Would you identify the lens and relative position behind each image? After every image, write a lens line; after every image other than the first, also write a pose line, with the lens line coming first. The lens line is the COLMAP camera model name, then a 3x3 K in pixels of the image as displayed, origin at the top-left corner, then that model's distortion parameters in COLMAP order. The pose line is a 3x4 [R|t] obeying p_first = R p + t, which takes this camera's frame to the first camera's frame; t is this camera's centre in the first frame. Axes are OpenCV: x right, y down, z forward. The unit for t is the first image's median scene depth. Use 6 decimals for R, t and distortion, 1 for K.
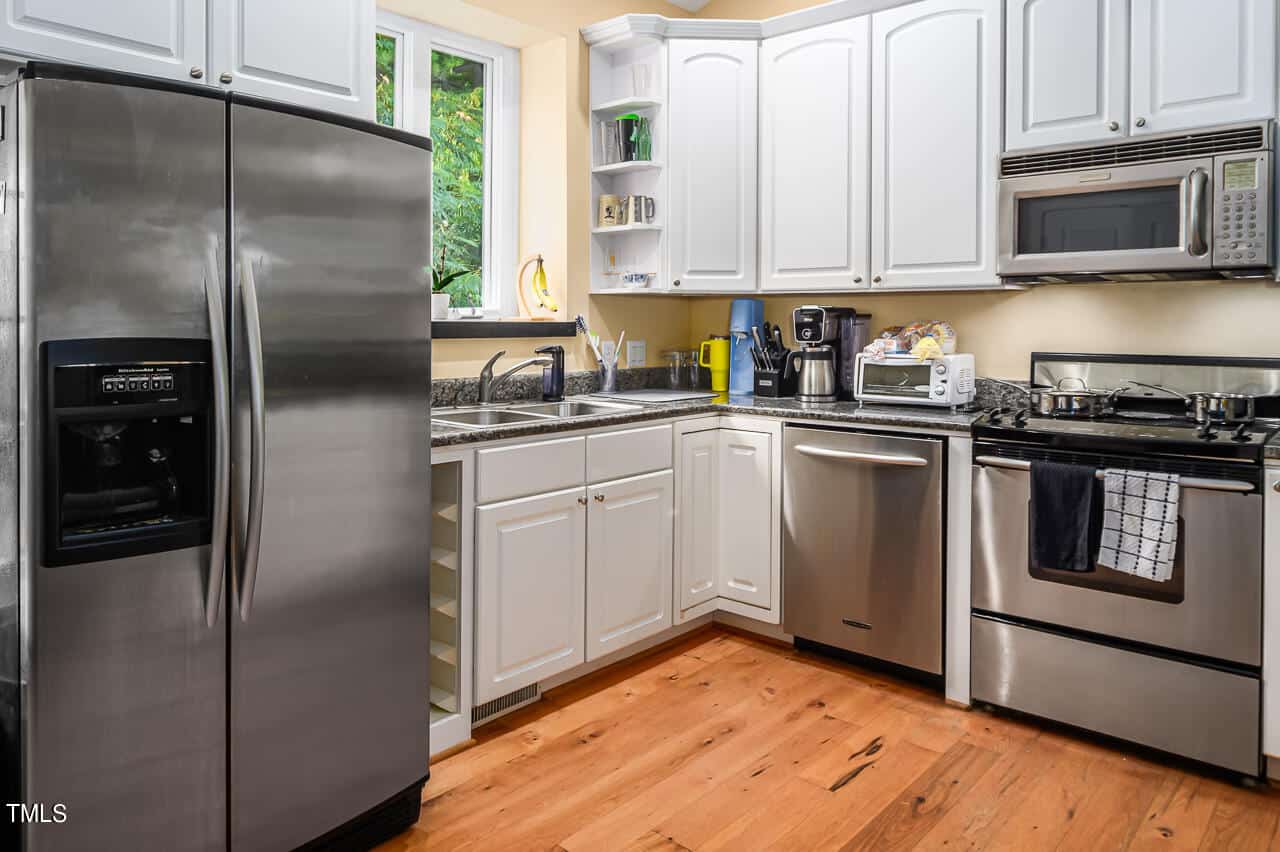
lens RADIAL K [[881.6, 0, 632.2], [0, 881.6, 324.7], [0, 0, 1]] dist [0.004434, -0.008510]
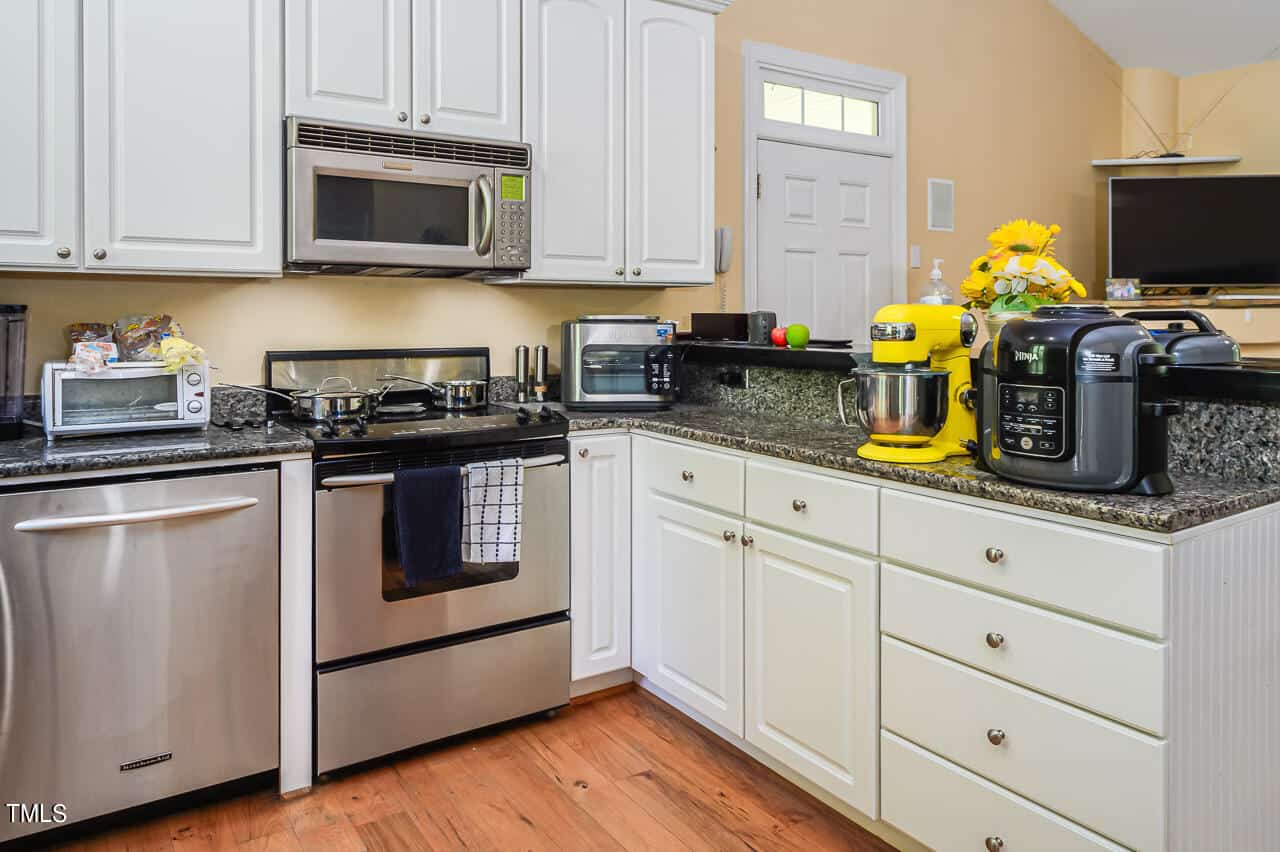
lens RADIAL K [[881.6, 0, 644.3], [0, 881.6, 308.5], [0, 0, 1]] dist [0.004434, -0.008510]
pose [[0.249719, 0.003438, 0.968312, -0.337871], [0.000971, 0.999992, -0.003801, -0.007984], [-0.968318, 0.001890, 0.249714, 0.501449]]
